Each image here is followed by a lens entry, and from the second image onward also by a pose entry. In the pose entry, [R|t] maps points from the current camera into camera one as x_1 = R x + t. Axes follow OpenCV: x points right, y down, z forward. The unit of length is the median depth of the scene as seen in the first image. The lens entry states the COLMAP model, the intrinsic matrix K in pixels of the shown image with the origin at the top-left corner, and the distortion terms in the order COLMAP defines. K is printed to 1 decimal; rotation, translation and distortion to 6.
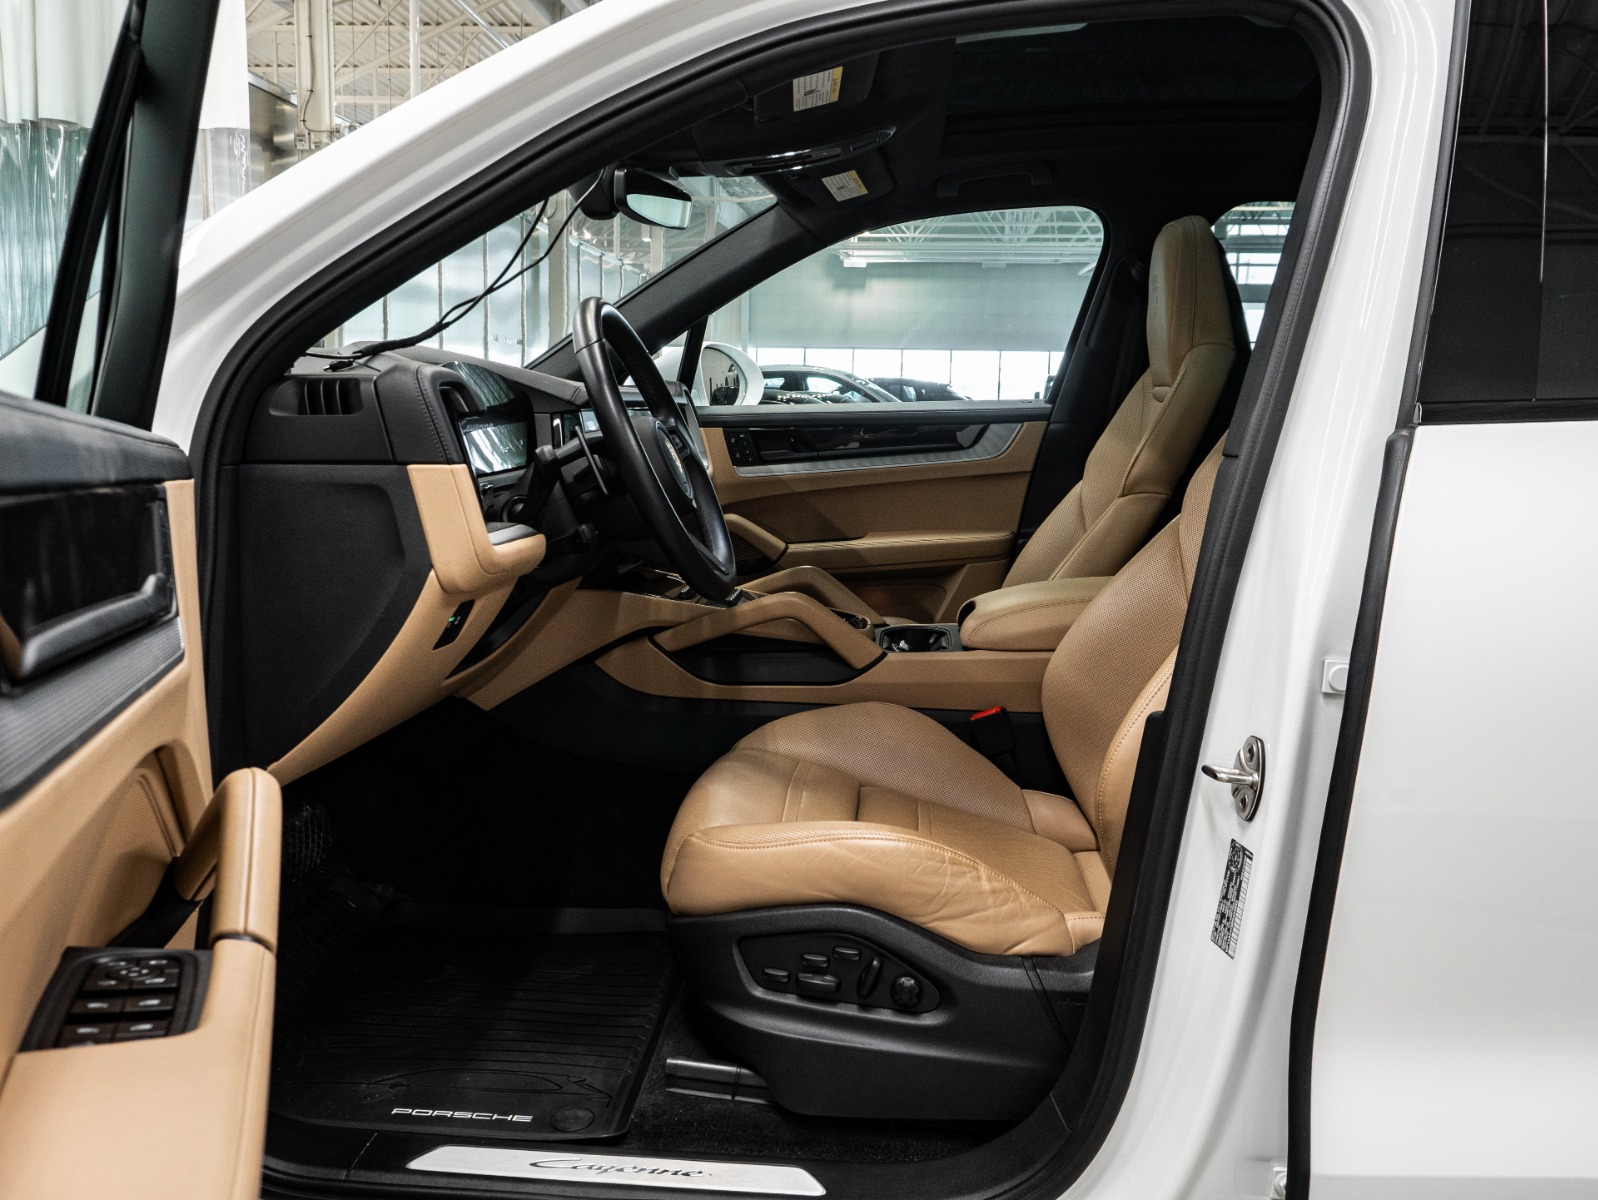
lens RADIAL K [[1353.7, 0, 800.9], [0, 1353.7, 600.3], [0, 0, 1]] dist [-0.017316, 0.003611]
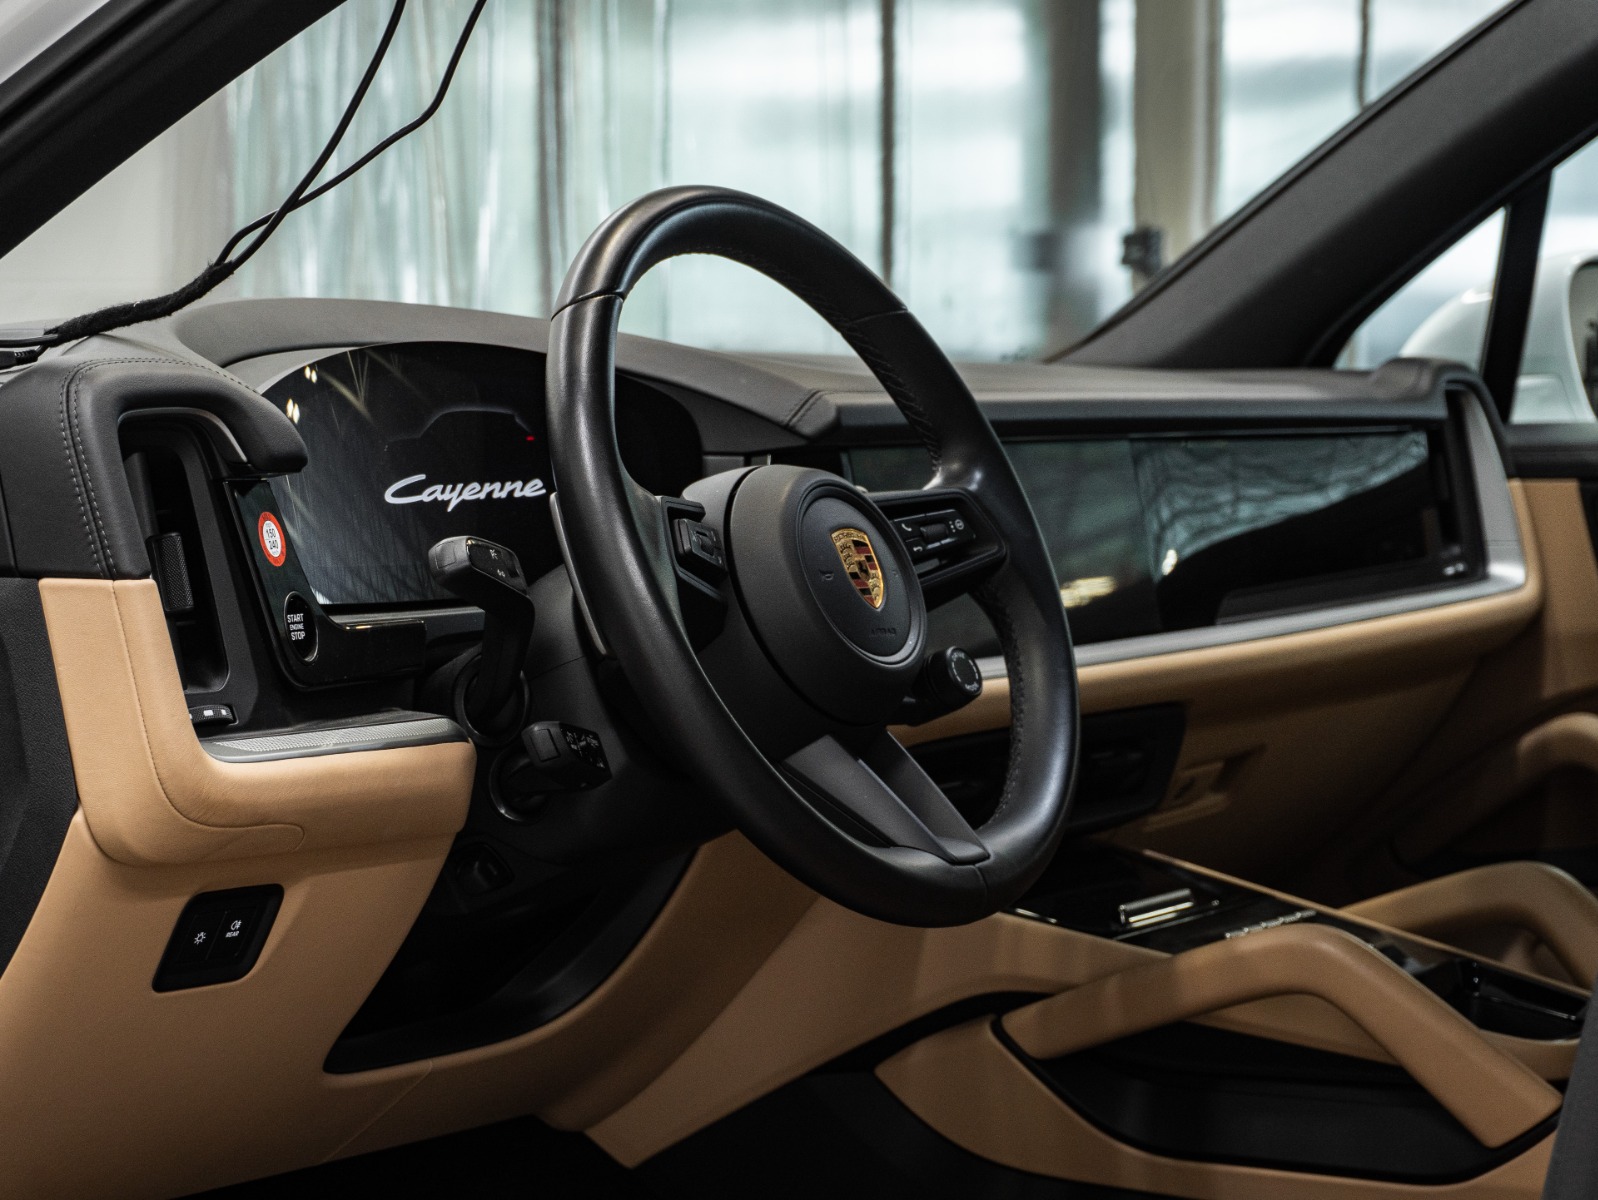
lens RADIAL K [[3791.7, 0, 794.8], [0, 3791.7, 598.1], [0, 0, 1]] dist [0.063719, 0.000000]
pose [[0.877423, 0.022263, -0.479200, 0.509823], [-0.064284, 0.995370, -0.071461, -0.016129], [0.475390, 0.093506, 0.874792, -0.008440]]
